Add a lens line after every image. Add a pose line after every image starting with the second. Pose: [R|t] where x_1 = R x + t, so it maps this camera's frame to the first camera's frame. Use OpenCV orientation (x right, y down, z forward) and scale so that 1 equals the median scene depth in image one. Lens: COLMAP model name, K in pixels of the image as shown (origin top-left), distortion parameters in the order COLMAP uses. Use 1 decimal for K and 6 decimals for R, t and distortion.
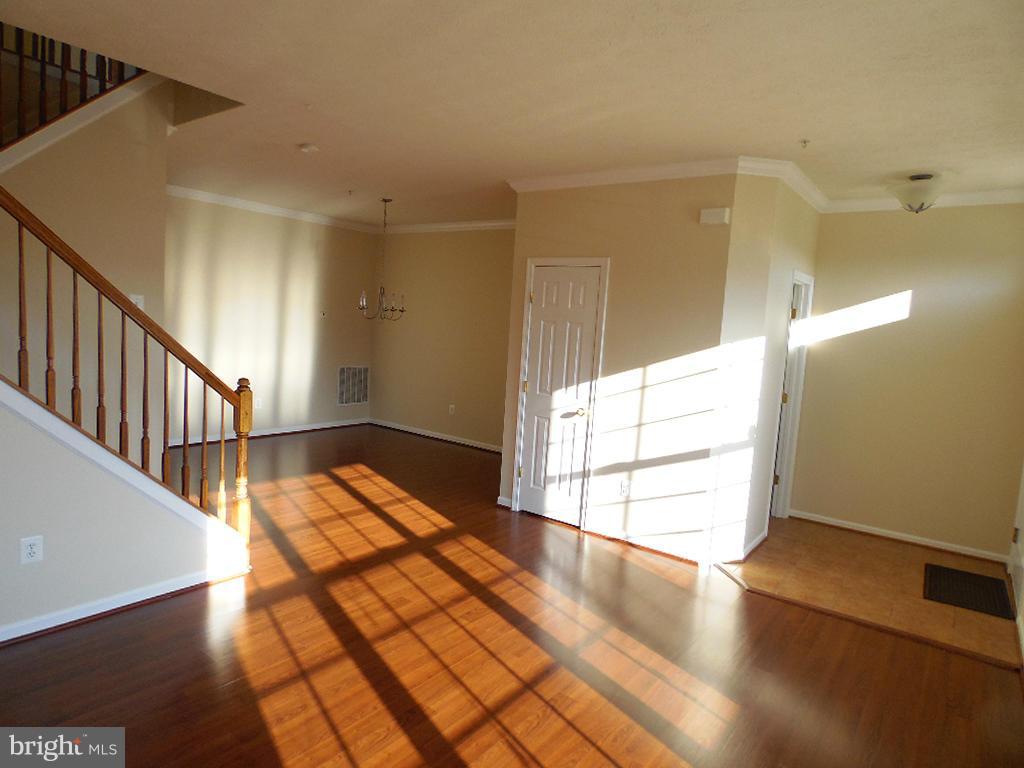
lens RADIAL K [[622.6, 0, 512.0], [0, 622.6, 384.0], [0, 0, 1]] dist [-0.007222, 0.000063]
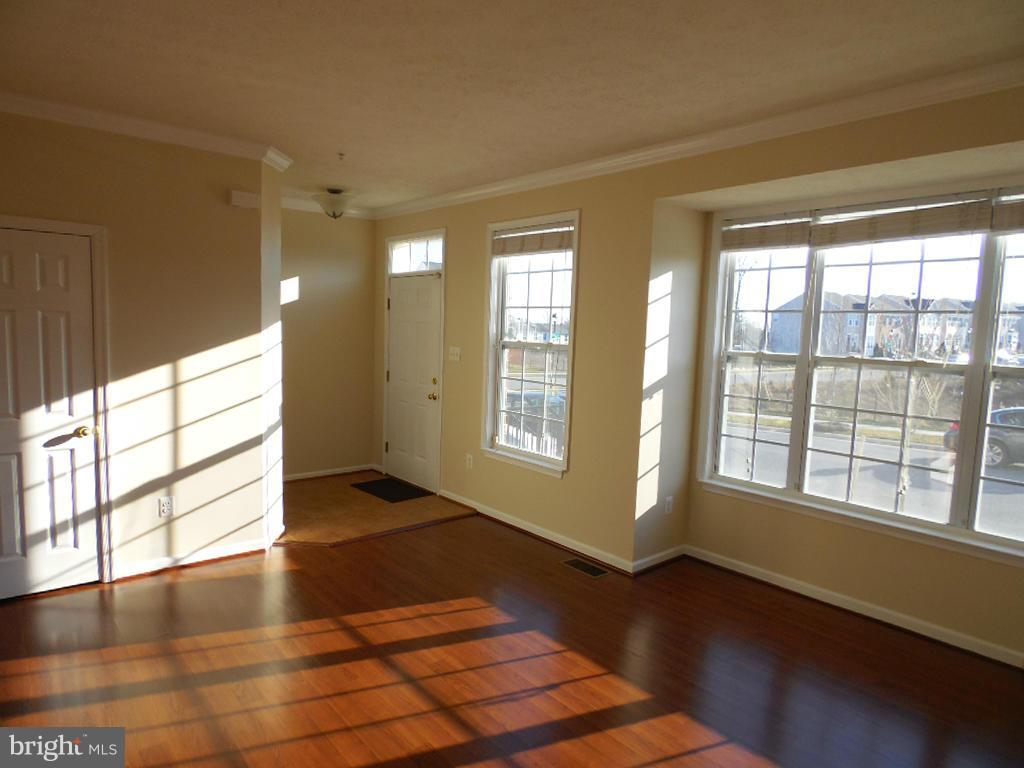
lens RADIAL K [[634.4, 0, 499.6], [0, 634.4, 396.1], [0, 0, 1]] dist [-0.084583, 0.025698]
pose [[0.178241, -0.158462, 0.971144, -0.519994], [0.076942, 0.986170, 0.146792, -0.068412], [-0.980974, 0.048558, 0.187968, 0.383859]]
